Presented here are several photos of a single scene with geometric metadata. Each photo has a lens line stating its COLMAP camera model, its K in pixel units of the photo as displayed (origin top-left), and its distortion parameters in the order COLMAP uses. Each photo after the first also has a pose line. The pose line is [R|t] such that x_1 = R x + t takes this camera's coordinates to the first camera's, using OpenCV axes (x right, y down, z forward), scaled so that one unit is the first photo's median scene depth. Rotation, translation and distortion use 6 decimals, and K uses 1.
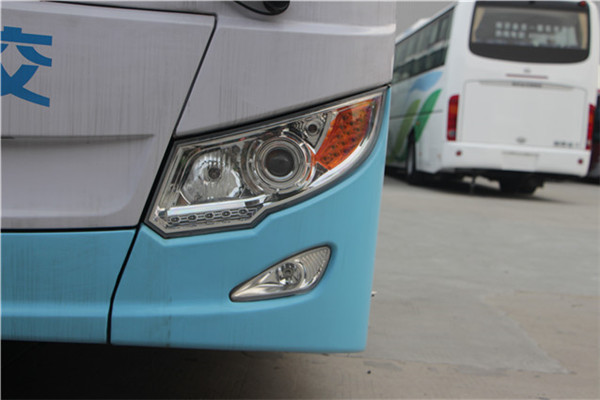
lens RADIAL K [[876.0, 0, 301.6], [0, 876.0, 200.8], [0, 0, 1]] dist [0.107548, 0.000000]
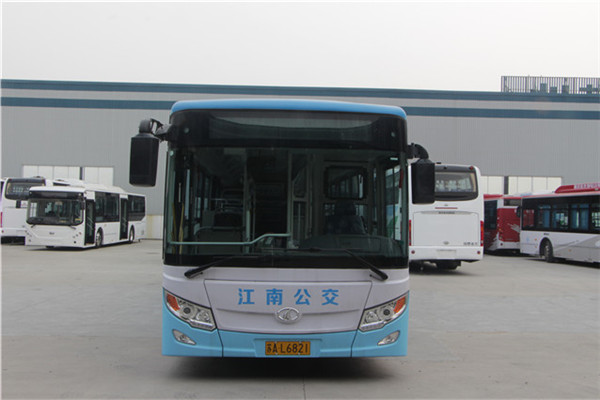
lens RADIAL K [[671.7, 0, 298.4], [0, 671.7, 198.0], [0, 0, 1]] dist [-0.057411, 0.000000]
pose [[0.997973, -0.059505, 0.022554, -0.199300], [0.061307, 0.994043, -0.090115, -0.133167], [-0.017058, 0.091316, 0.995676, -0.930500]]
